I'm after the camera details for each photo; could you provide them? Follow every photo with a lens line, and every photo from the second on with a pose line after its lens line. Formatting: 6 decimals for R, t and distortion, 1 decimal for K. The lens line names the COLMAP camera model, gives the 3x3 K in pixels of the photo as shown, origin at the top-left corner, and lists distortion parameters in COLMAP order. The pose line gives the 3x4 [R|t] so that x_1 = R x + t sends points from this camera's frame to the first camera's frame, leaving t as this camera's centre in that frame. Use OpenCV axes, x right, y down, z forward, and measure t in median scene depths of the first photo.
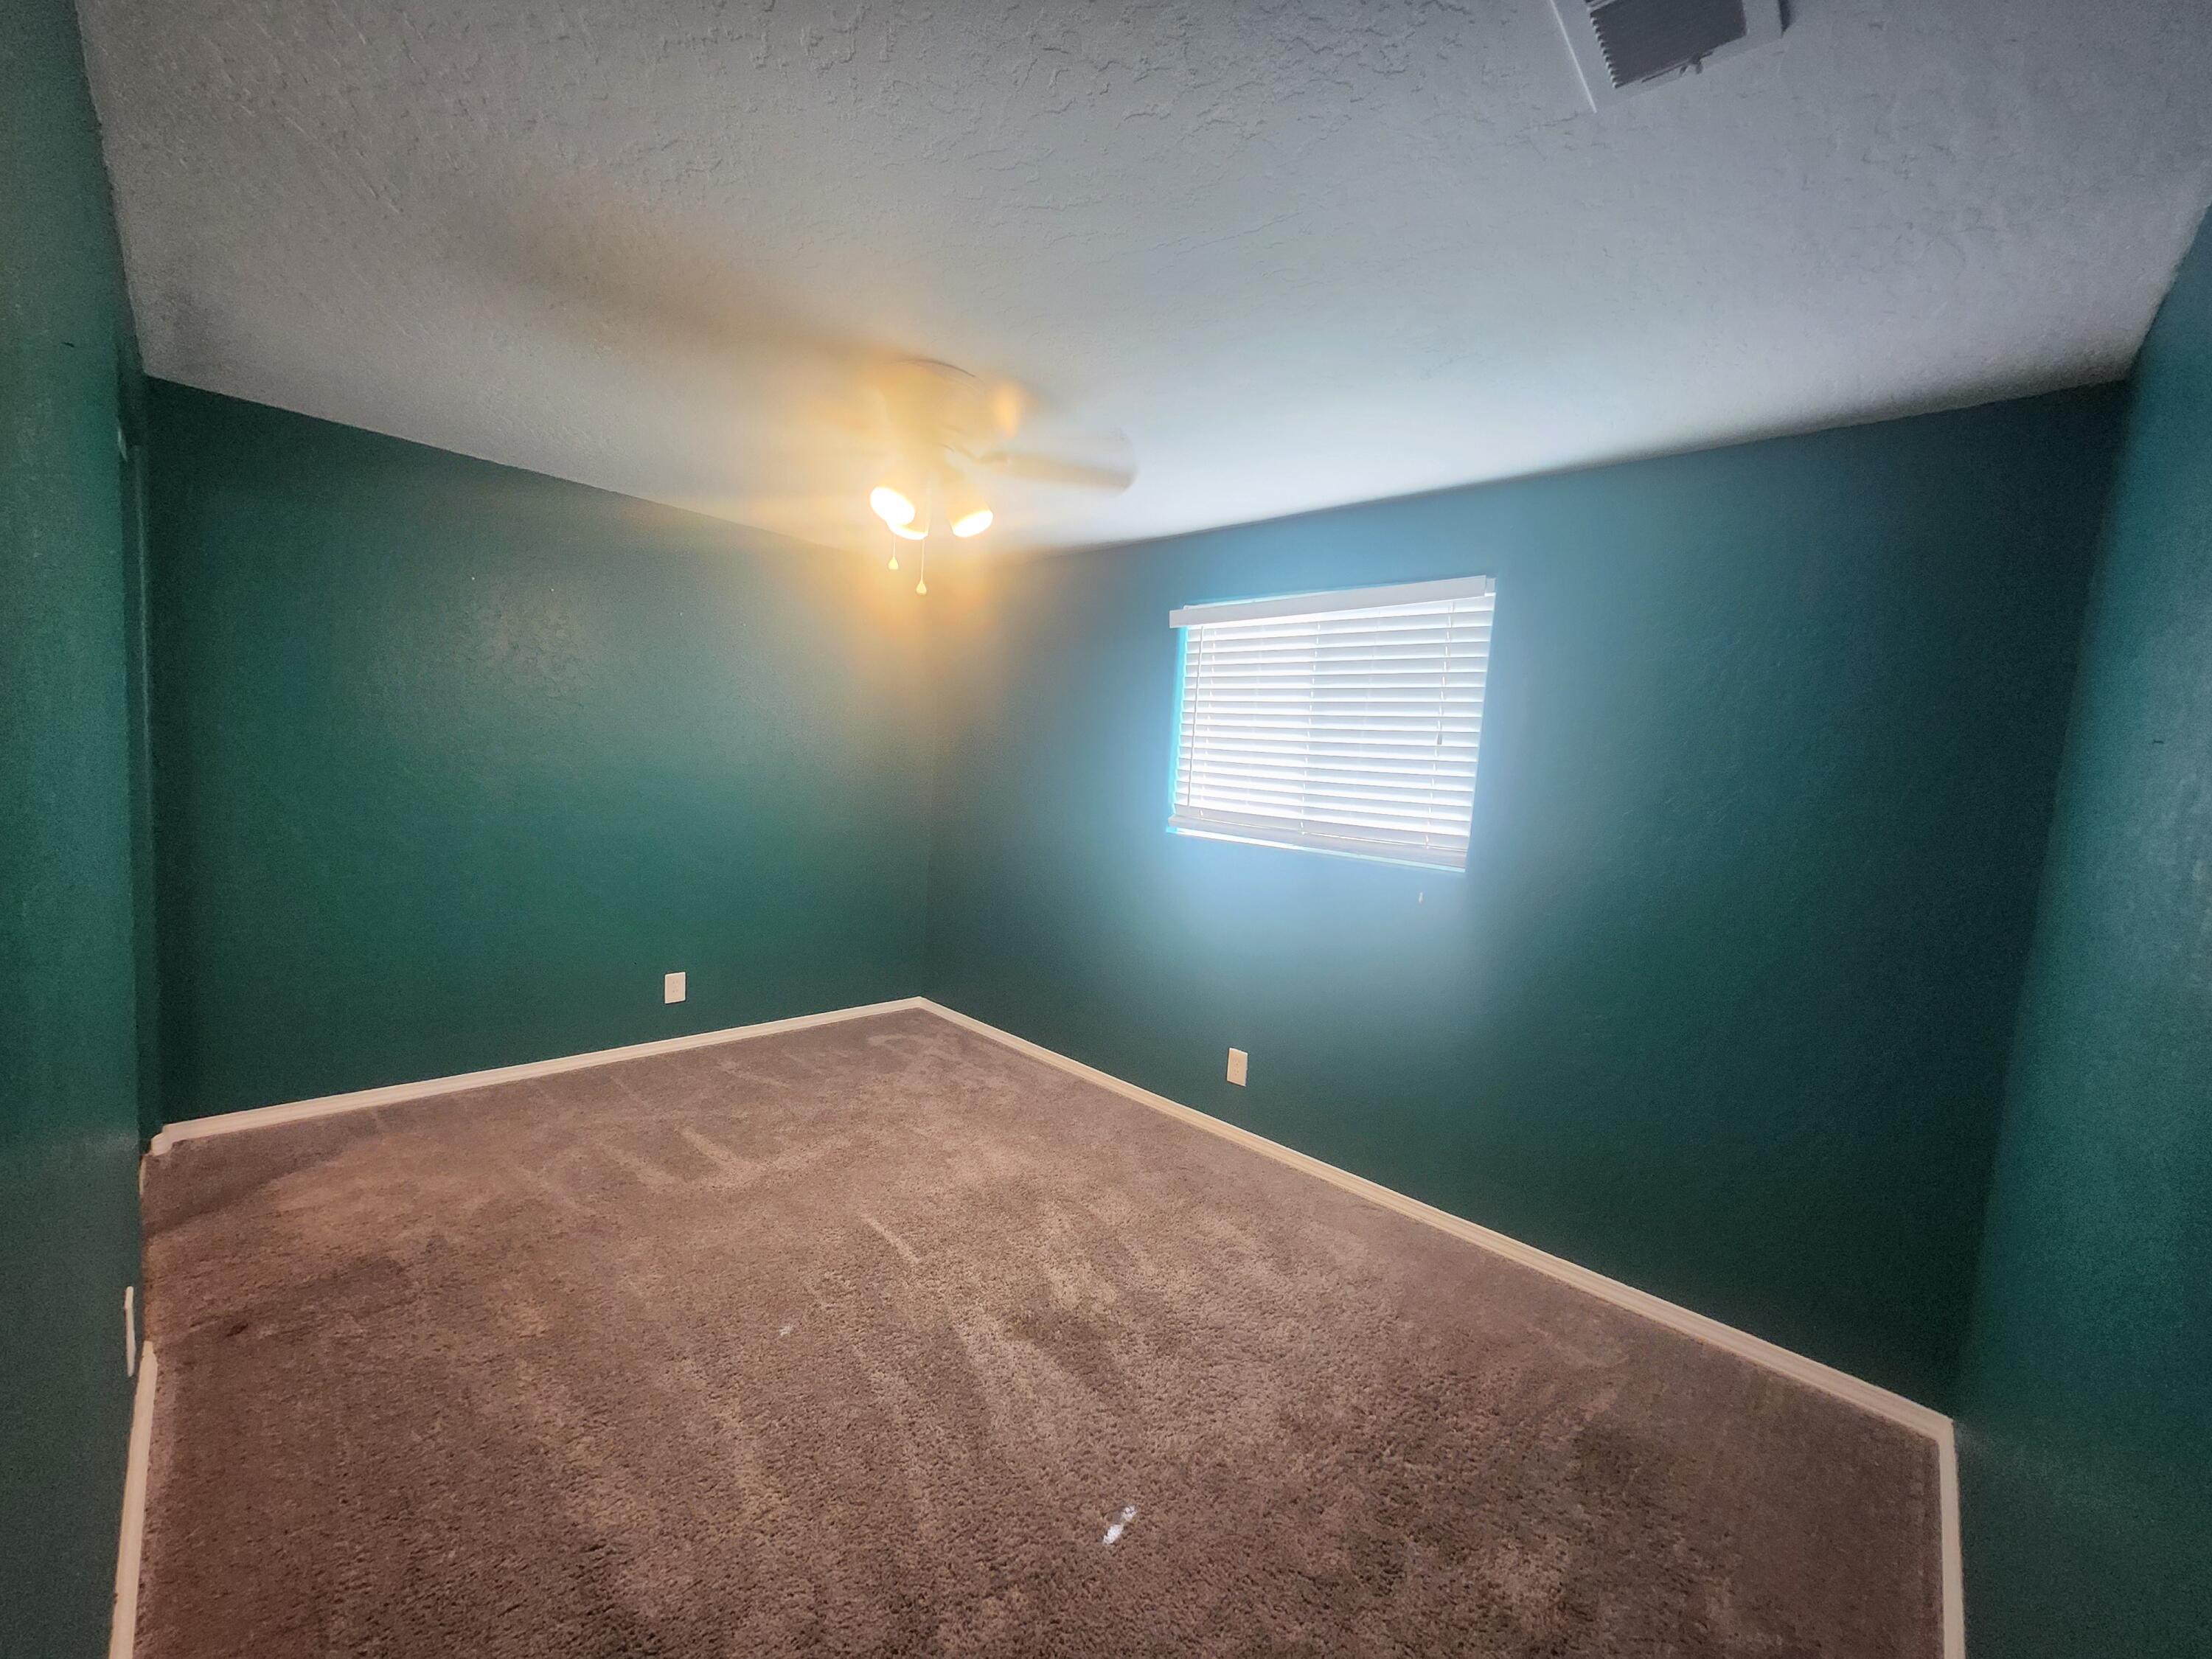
lens RADIAL K [[868.1, 0, 1105.8], [0, 868.1, 825.7], [0, 0, 1]] dist [-0.002983, 0.000619]
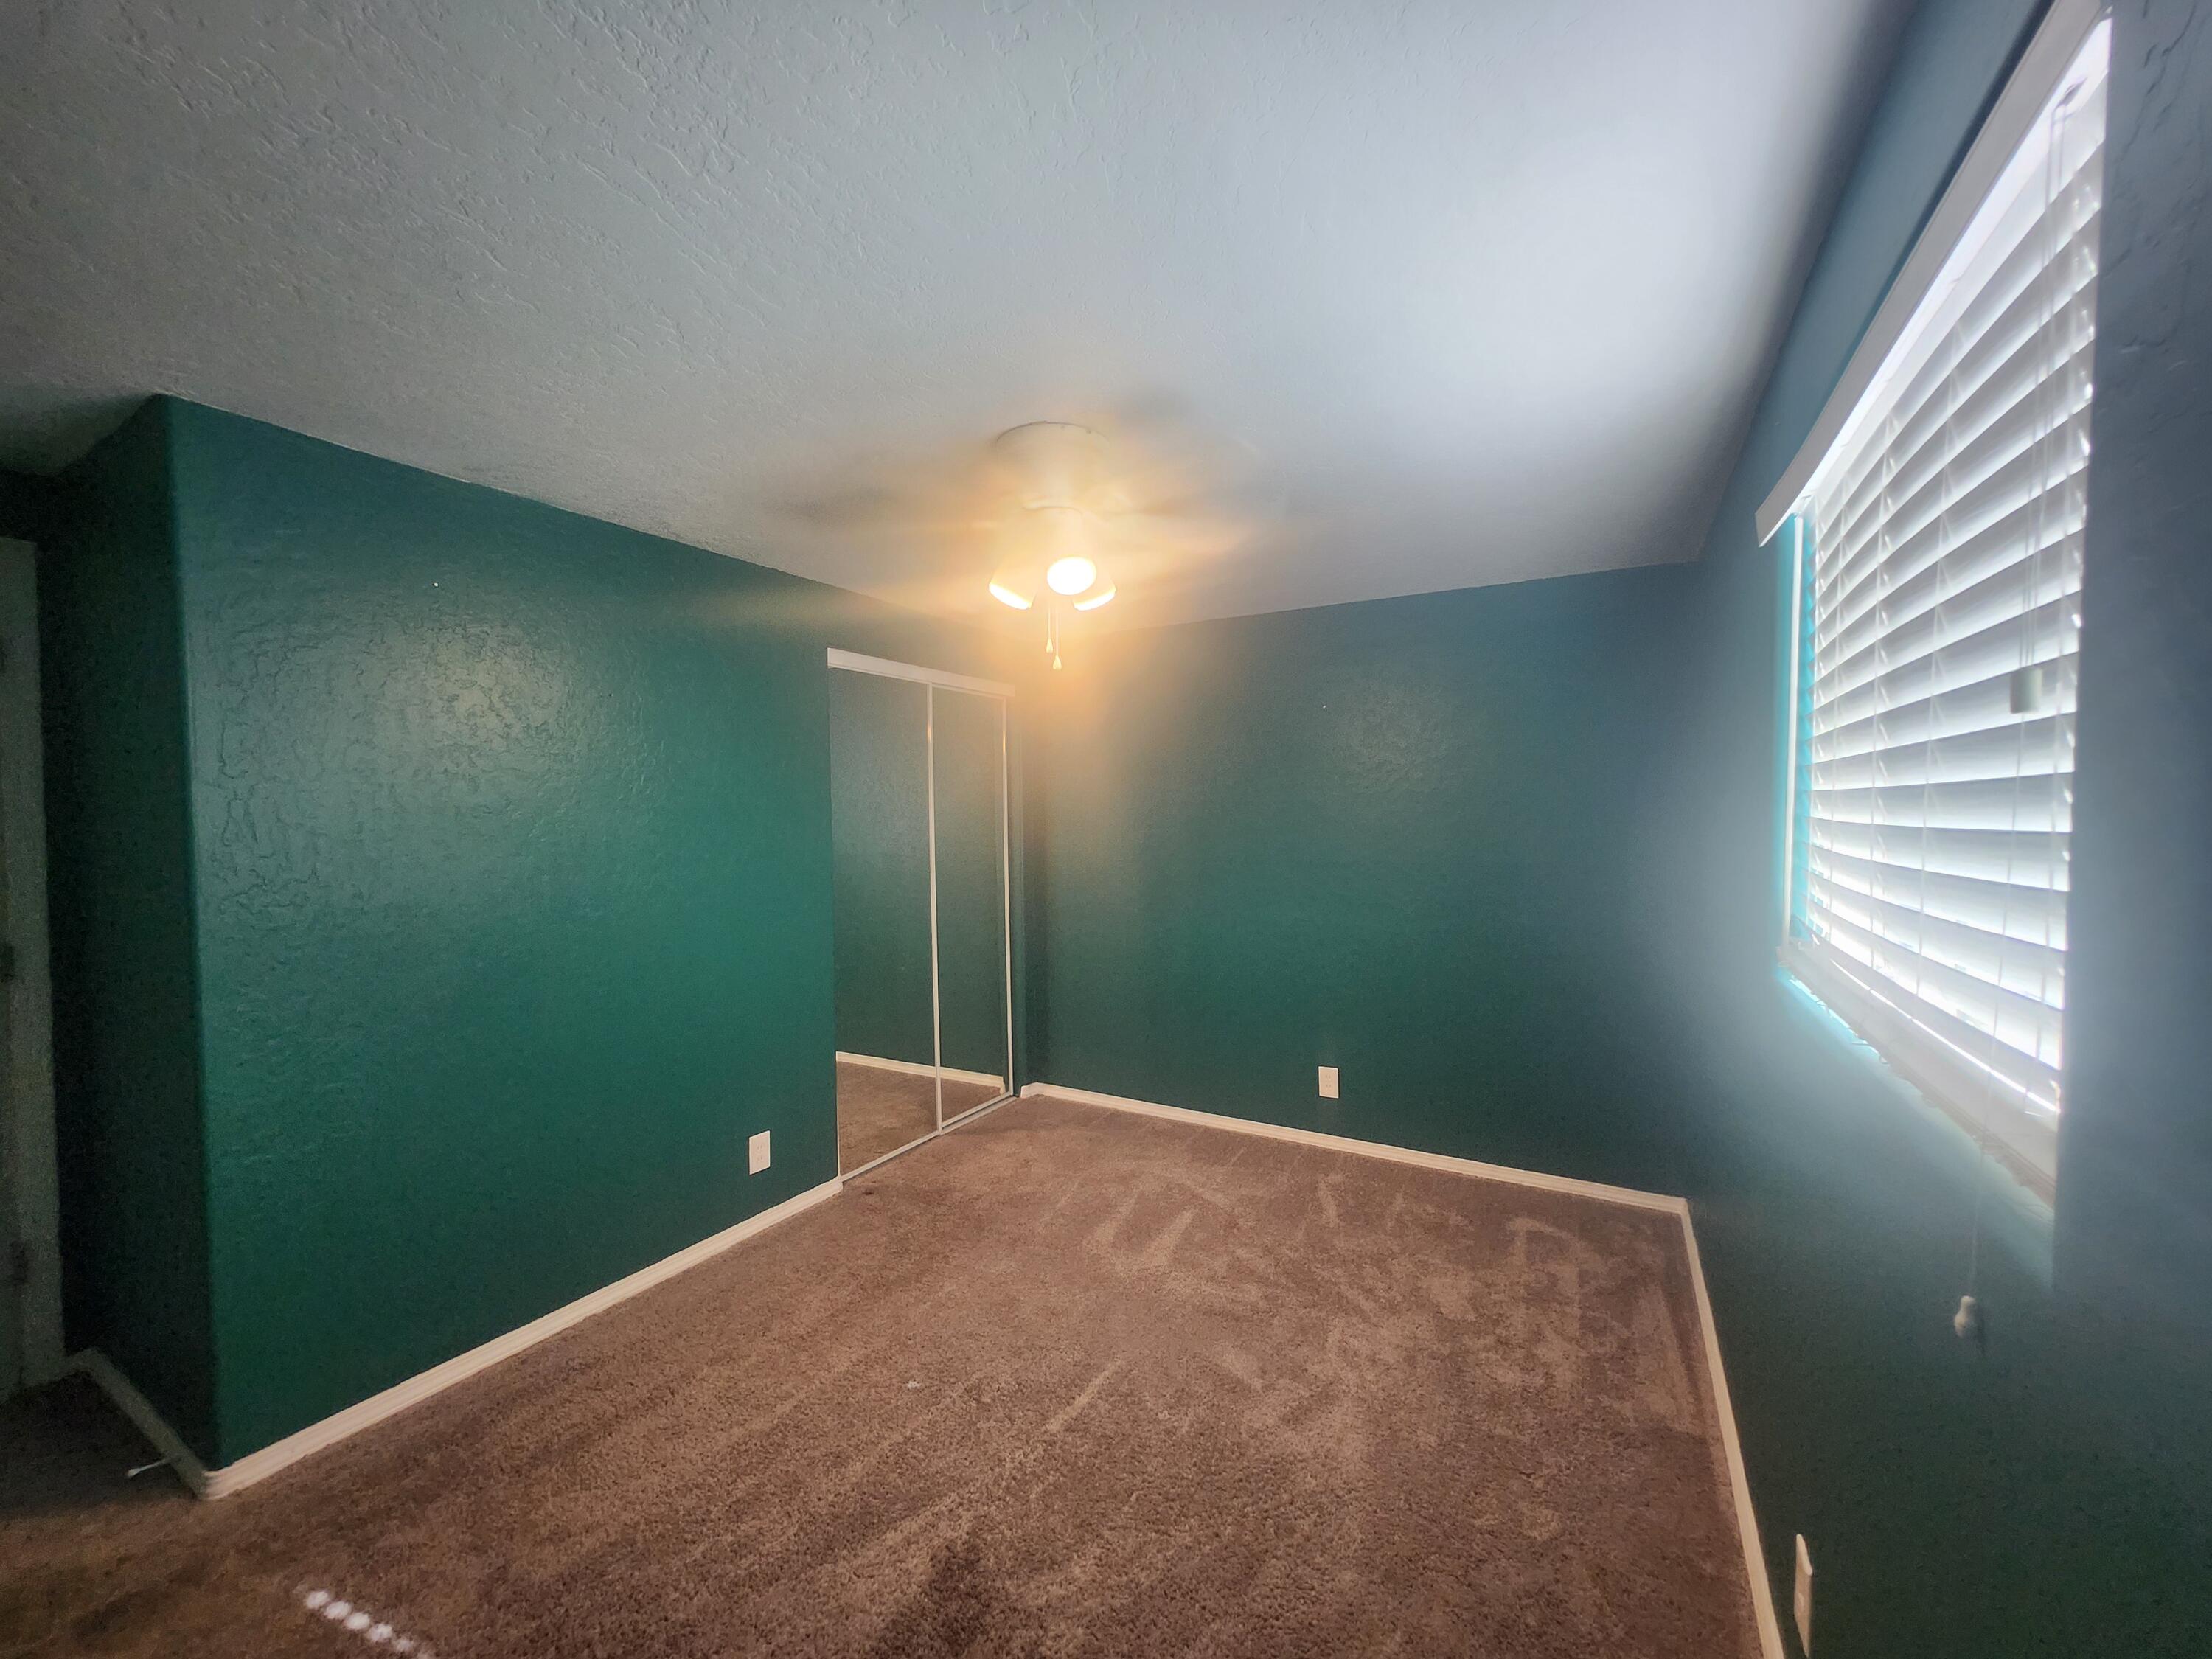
lens RADIAL K [[868.1, 0, 1104.6], [0, 868.1, 842.1], [0, 0, 1]] dist [-0.002983, 0.000619]
pose [[0.247252, -0.035481, -0.968301, 0.502502], [-0.047300, 0.997696, -0.048636, -0.031957], [0.967796, 0.057826, 0.245004, 0.618857]]
